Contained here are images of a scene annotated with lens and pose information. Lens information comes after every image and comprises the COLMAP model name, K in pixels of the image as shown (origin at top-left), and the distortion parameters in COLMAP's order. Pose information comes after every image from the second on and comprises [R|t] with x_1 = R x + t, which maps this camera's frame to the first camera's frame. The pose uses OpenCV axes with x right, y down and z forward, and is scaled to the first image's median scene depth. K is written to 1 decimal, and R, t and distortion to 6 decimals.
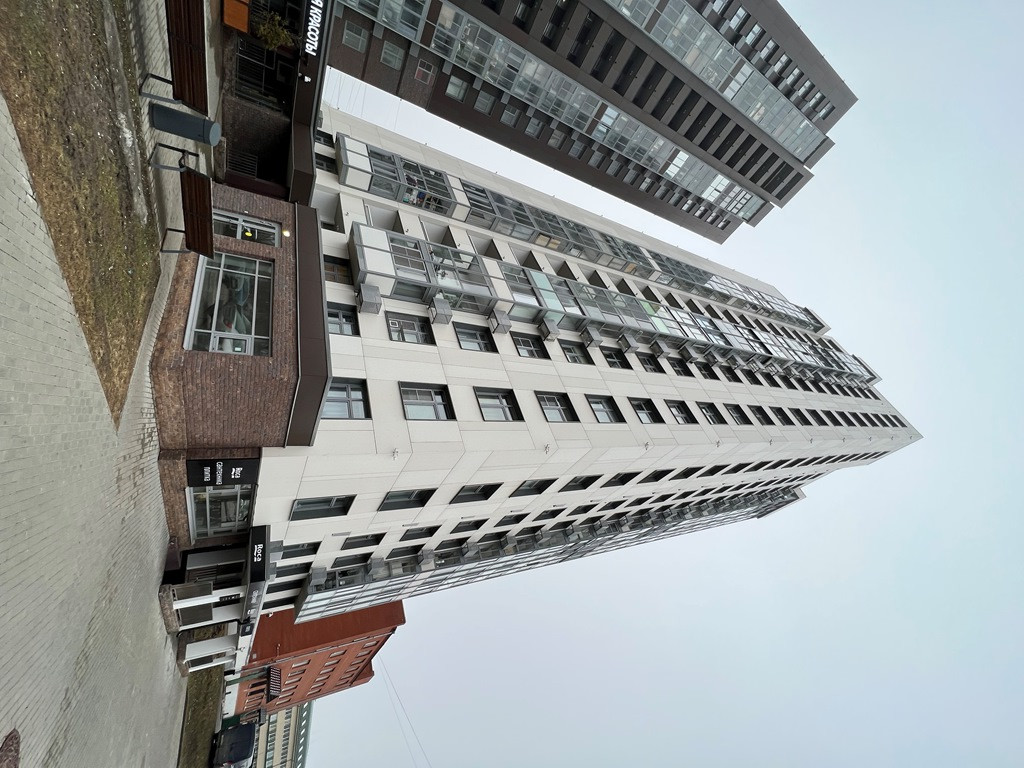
lens RADIAL K [[408.7, 0, 510.7], [0, 408.7, 381.4], [0, 0, 1]] dist [-0.001042, -0.000003]
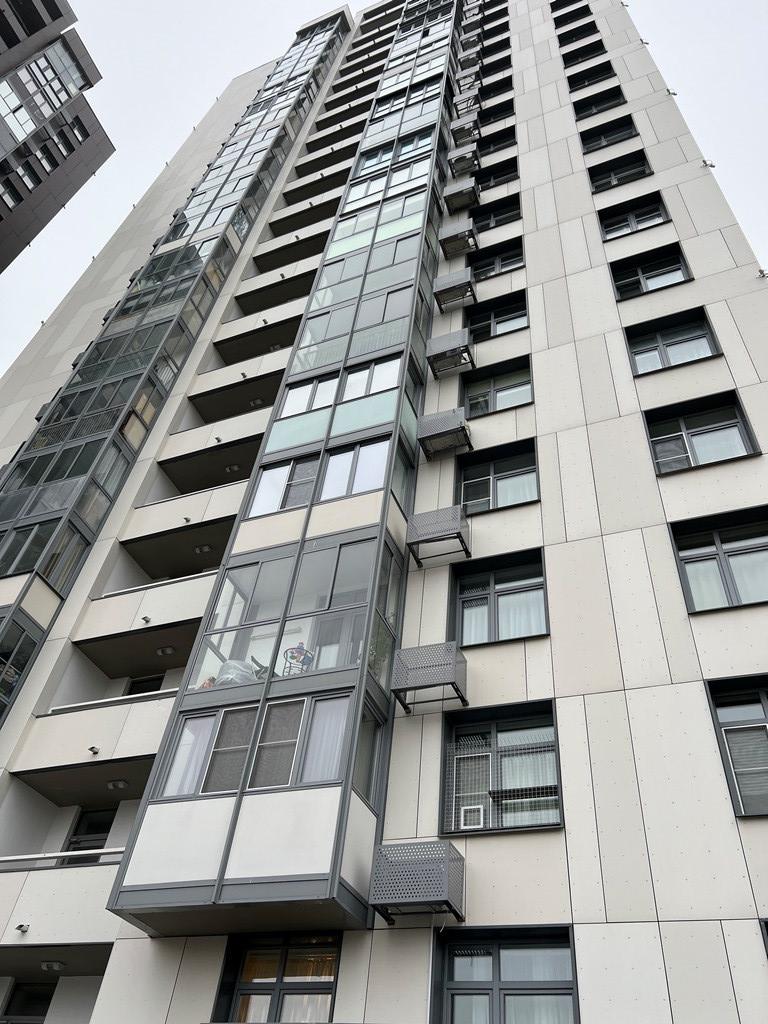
lens RADIAL K [[768.8, 0, 384.4], [0, 768.8, 514.2], [0, 0, 1]] dist [0.055965, -0.062958]
pose [[0.187356, -0.962185, 0.197733, -0.090030], [0.959228, 0.222577, 0.174190, -0.183218], [-0.211613, 0.157035, 0.964655, 0.173142]]
